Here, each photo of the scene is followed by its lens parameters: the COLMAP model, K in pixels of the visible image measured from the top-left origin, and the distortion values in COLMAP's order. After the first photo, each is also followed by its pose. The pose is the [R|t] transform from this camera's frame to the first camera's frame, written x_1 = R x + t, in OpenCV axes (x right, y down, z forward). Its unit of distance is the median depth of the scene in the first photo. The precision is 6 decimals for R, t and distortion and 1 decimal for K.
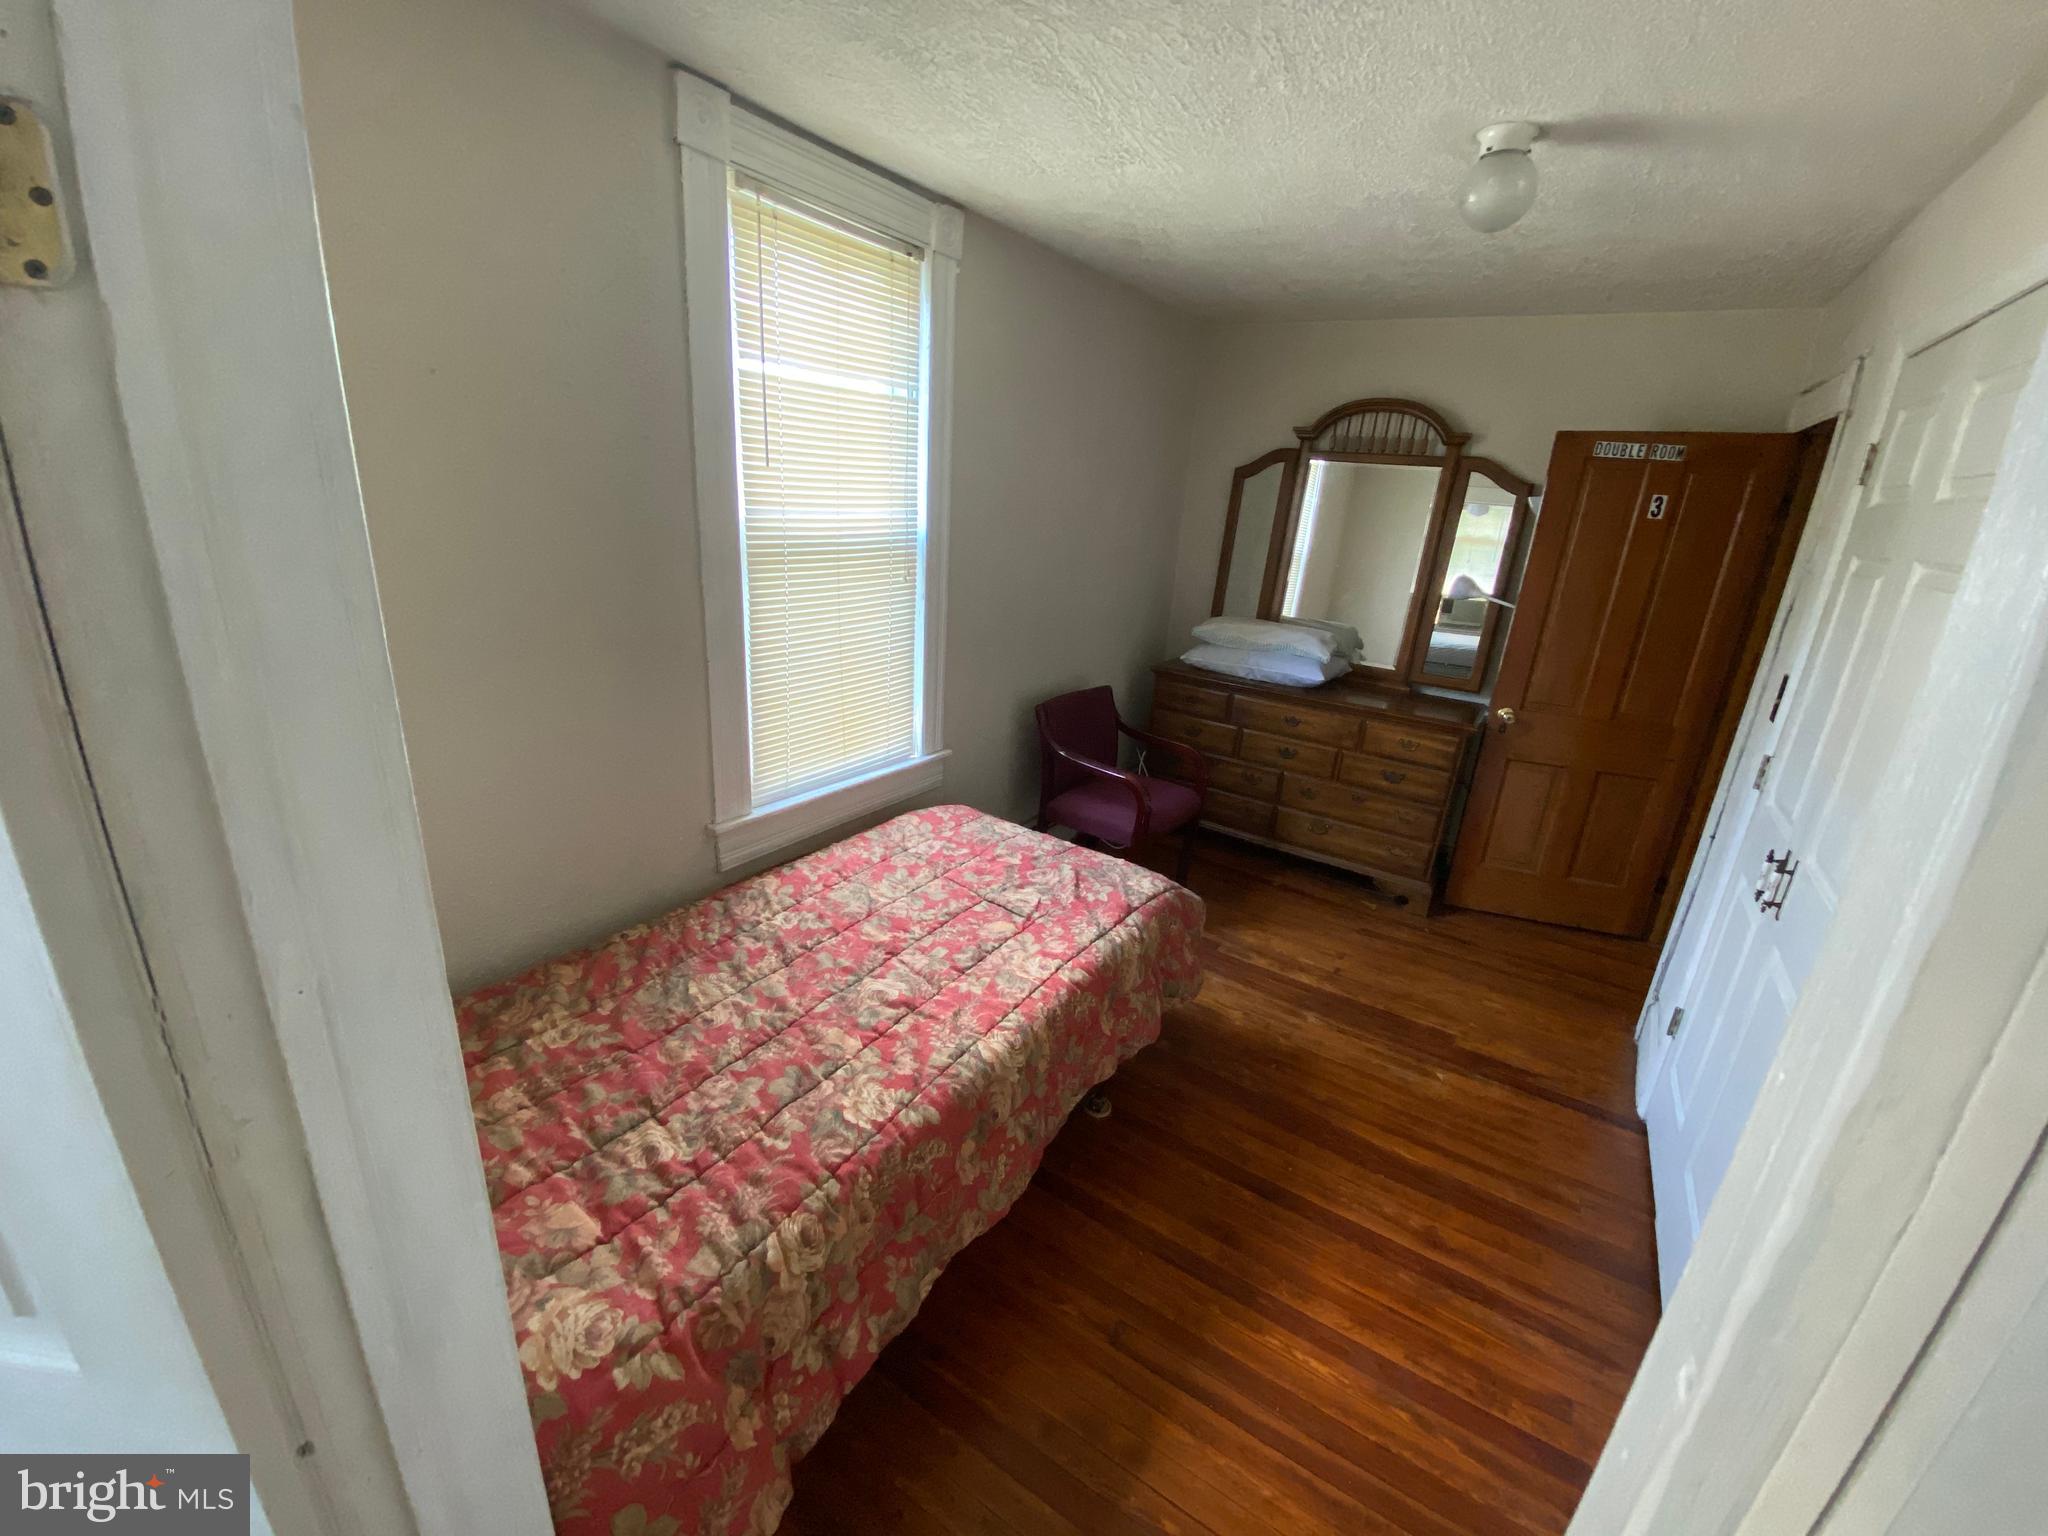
lens RADIAL K [[814.7, 0, 1023.9], [0, 814.7, 766.1], [0, 0, 1]] dist [0.027382, -0.025437]
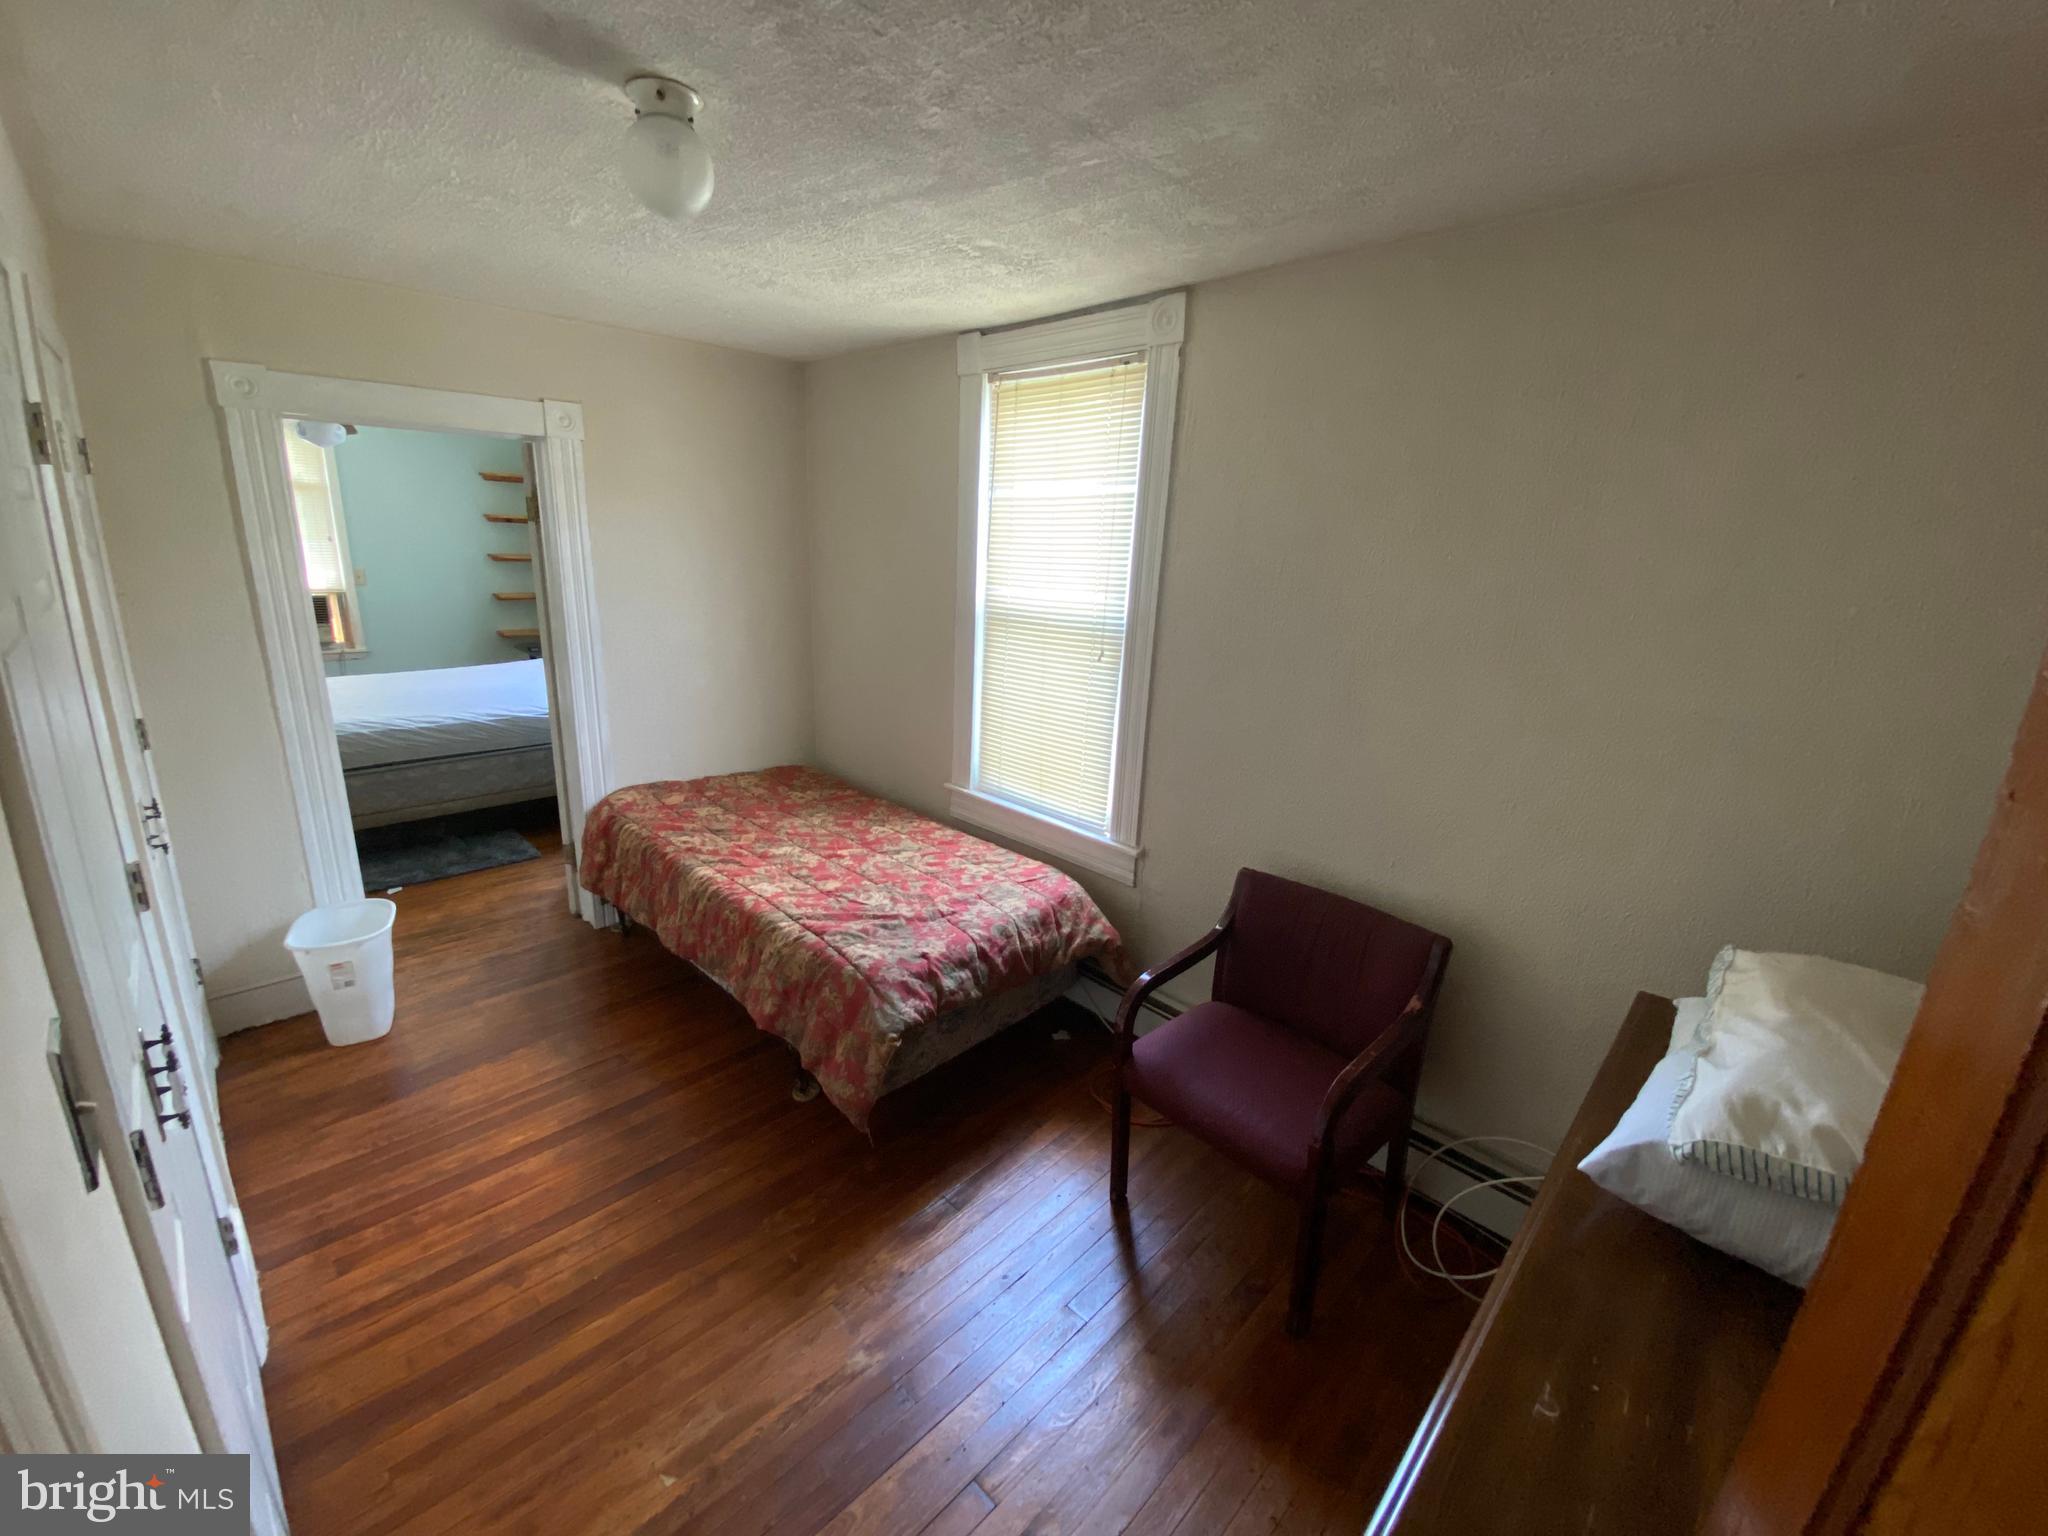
lens RADIAL K [[814.7, 0, 1023.9], [0, 814.7, 766.1], [0, 0, 1]] dist [0.027382, -0.025437]
pose [[-0.175244, 0.194680, -0.965085, 1.112557], [-0.361726, 0.898962, 0.247025, -0.398950], [0.915666, 0.392386, -0.087116, 1.284739]]
